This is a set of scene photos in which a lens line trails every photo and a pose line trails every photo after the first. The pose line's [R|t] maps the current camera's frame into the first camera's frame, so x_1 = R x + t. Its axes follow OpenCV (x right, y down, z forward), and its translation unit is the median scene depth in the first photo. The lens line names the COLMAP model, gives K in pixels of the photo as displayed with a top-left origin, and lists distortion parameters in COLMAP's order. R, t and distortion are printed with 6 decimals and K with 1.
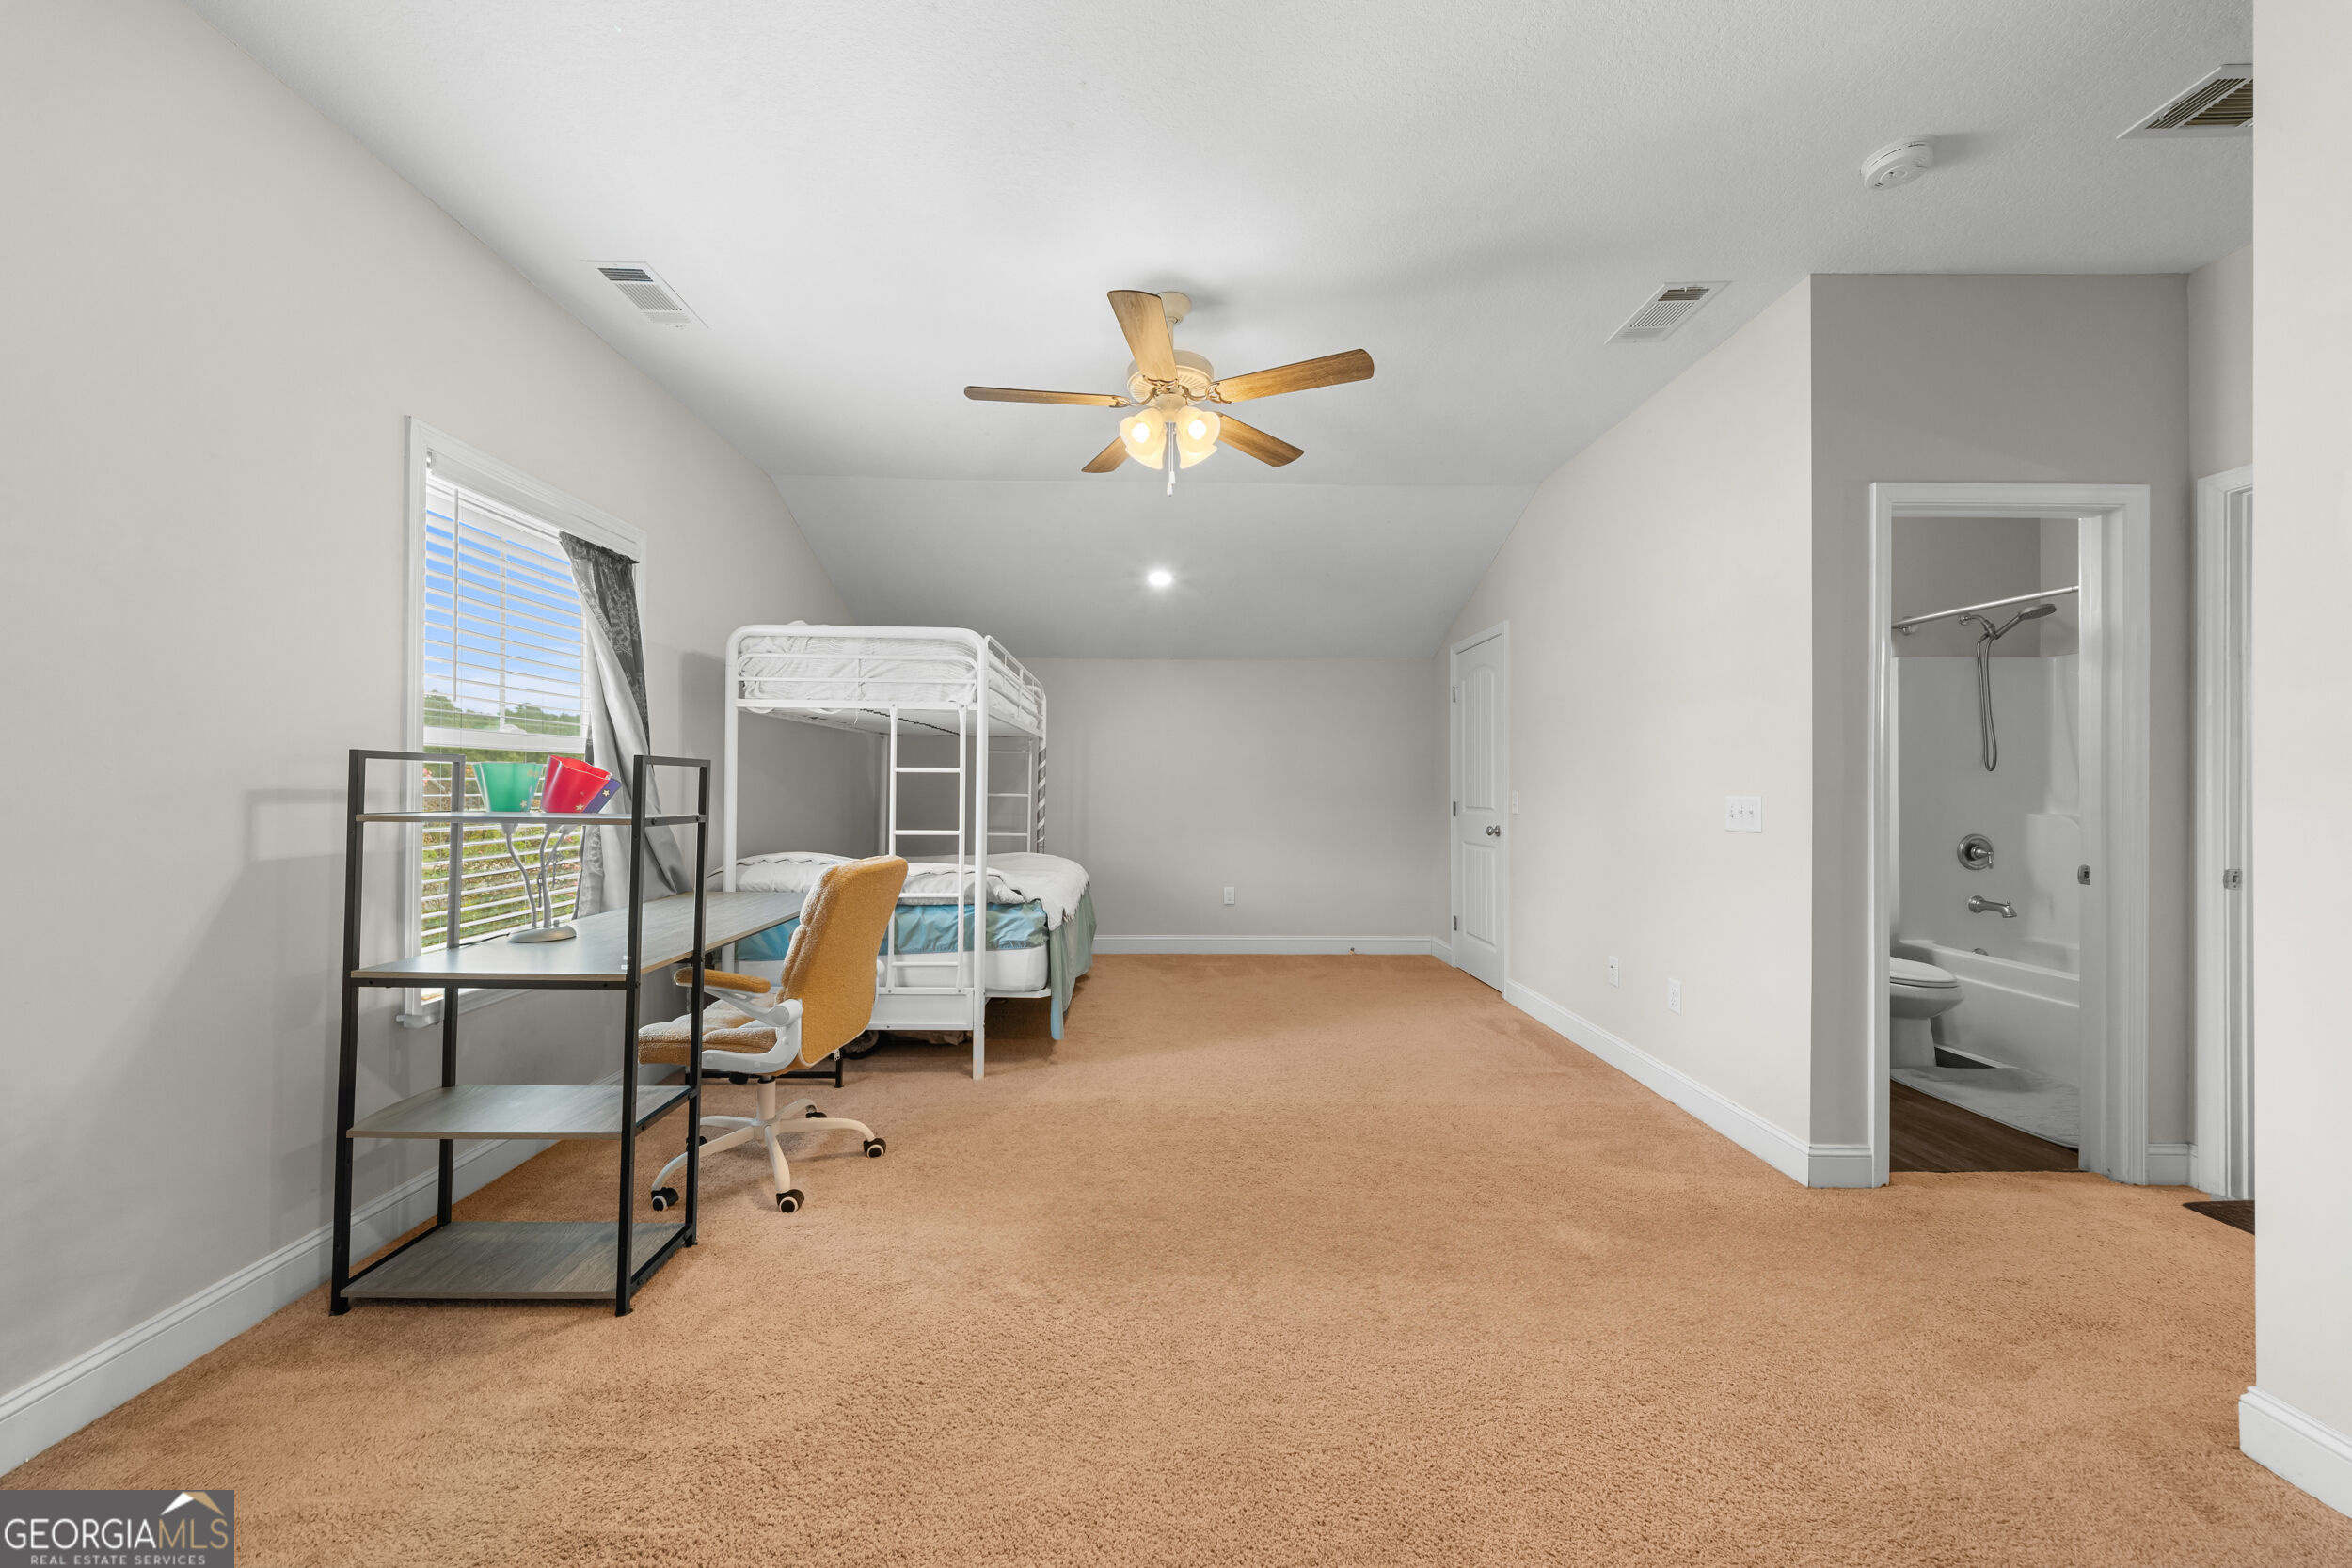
lens RADIAL K [[819.8, 0, 1175.4], [0, 819.8, 779.9], [0, 0, 1]] dist [0.011980, -0.003451]
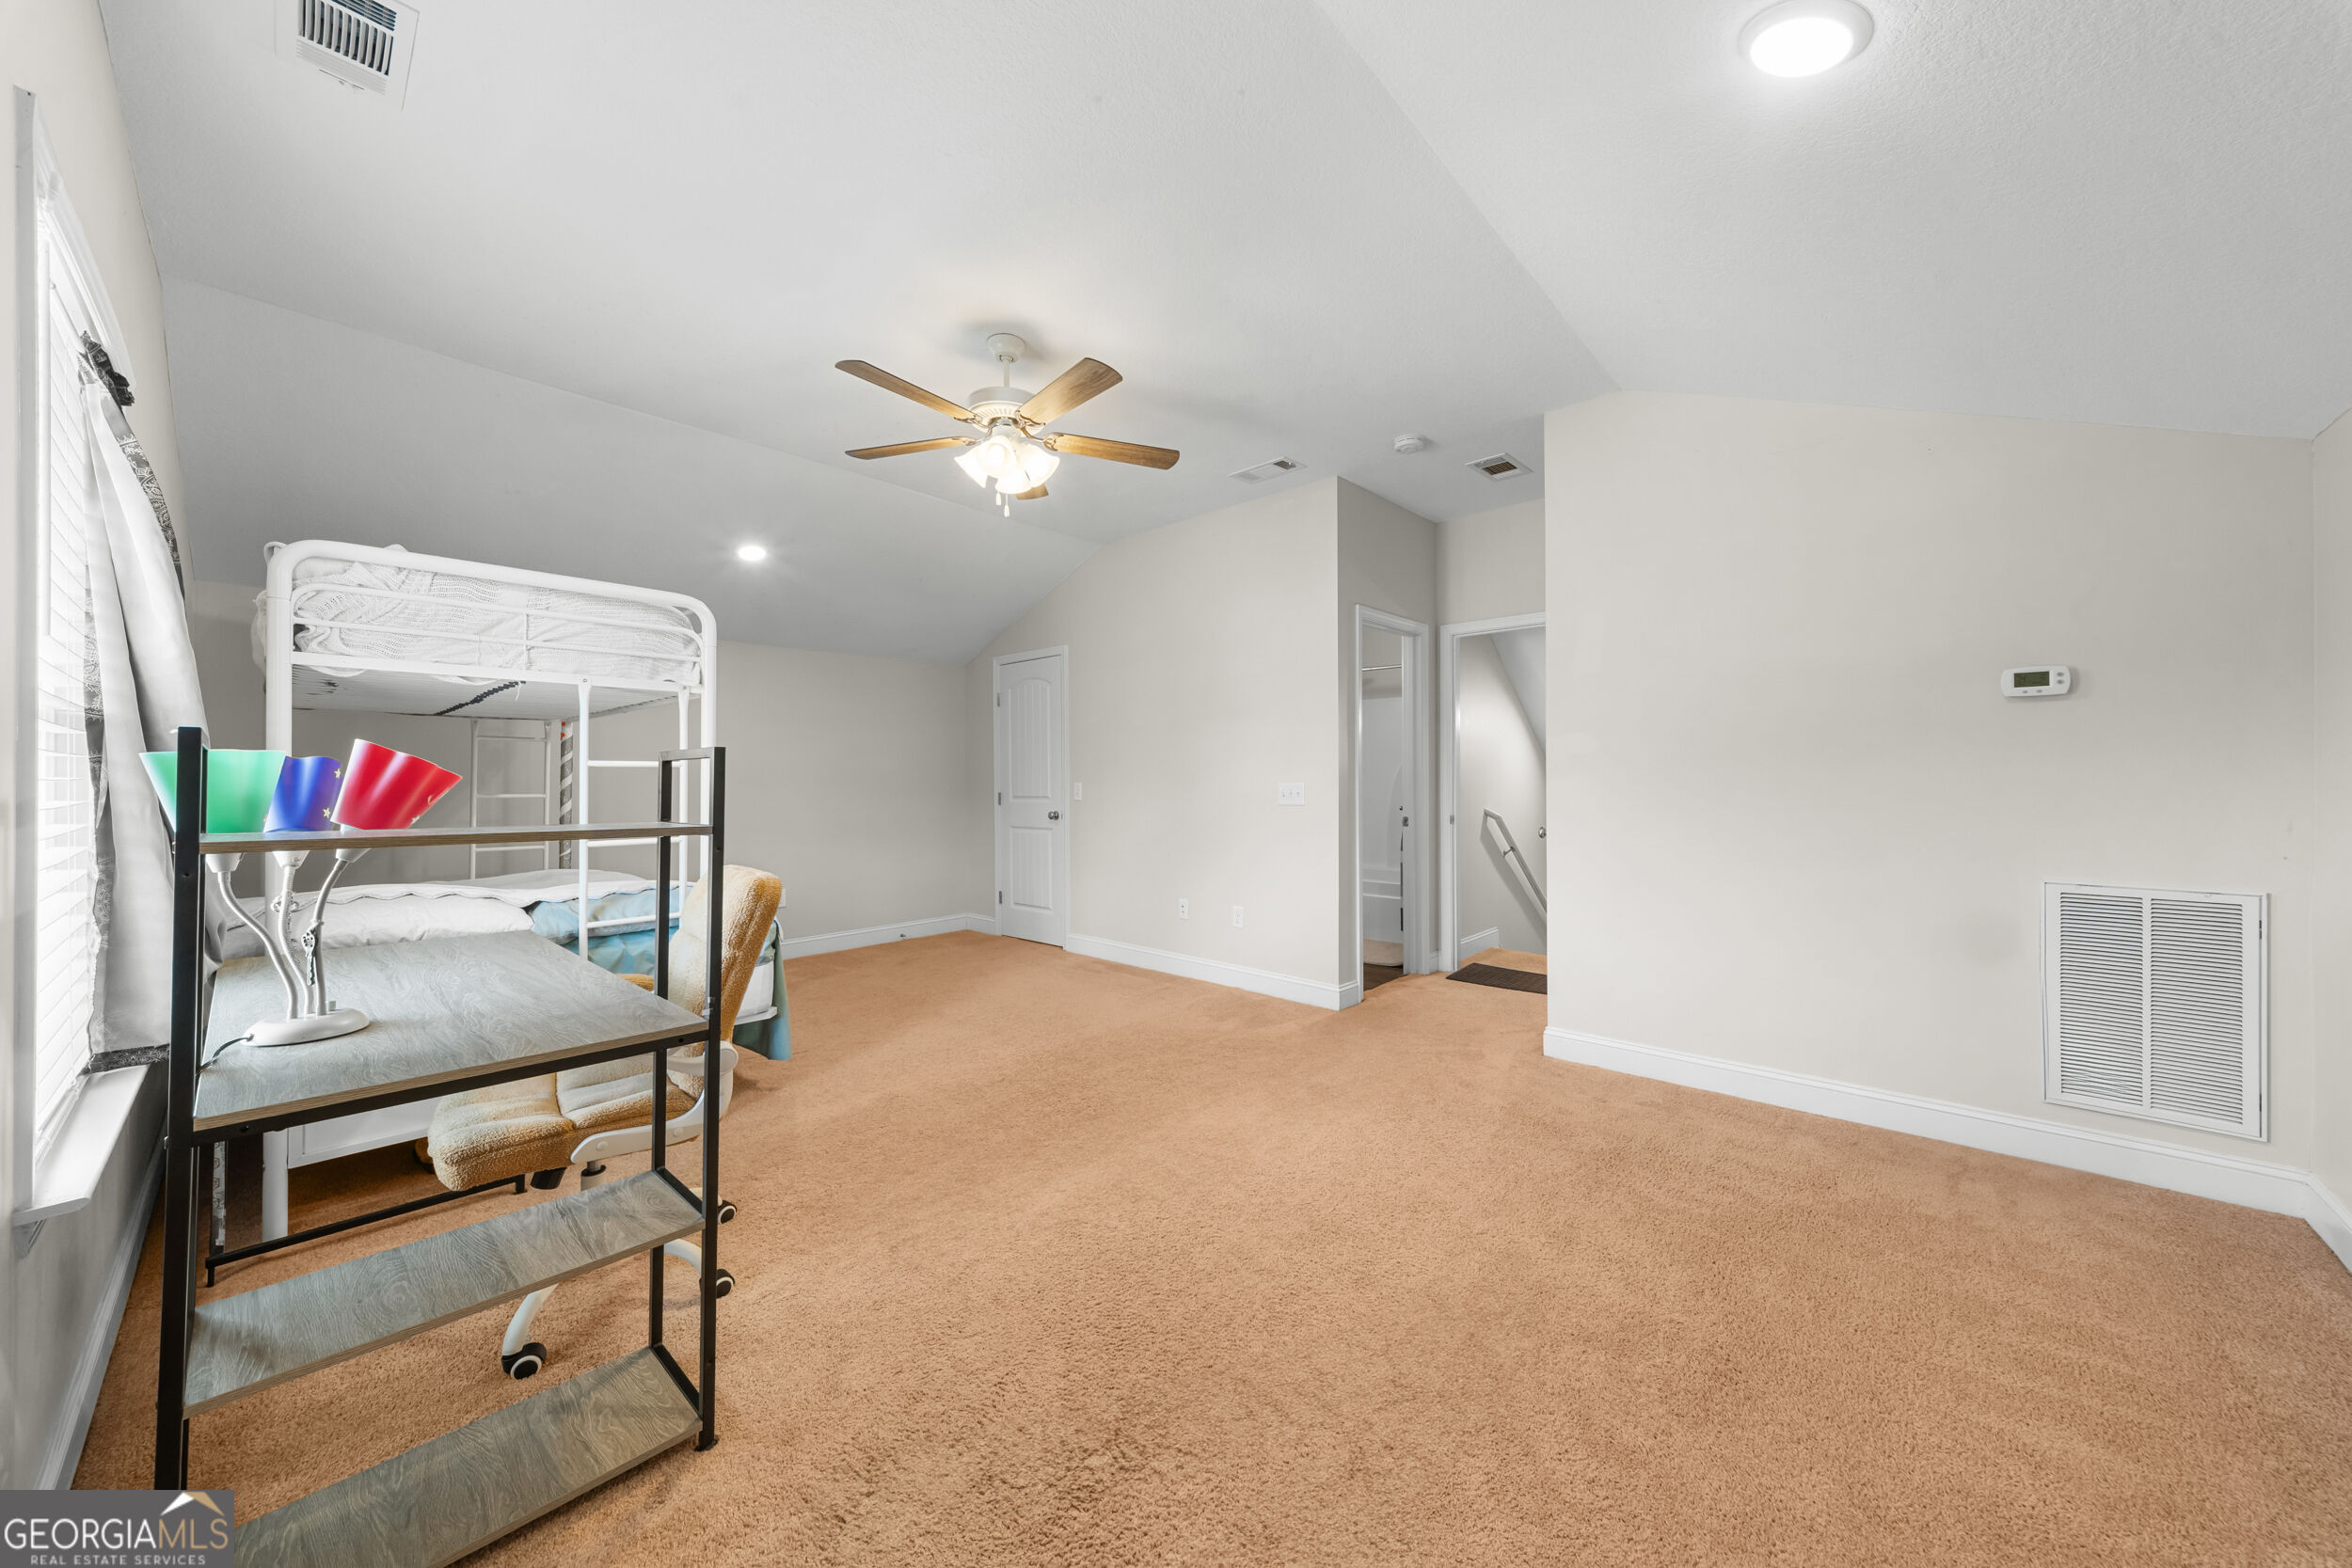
lens RADIAL K [[819.8, 0, 1140.8], [0, 819.8, 773.5], [0, 0, 1]] dist [0.011980, -0.003451]
pose [[0.697392, -0.003533, 0.716681, -0.680226], [0.003136, 0.999993, 0.001878, -0.003259], [-0.716683, 0.000938, 0.697399, 0.102090]]
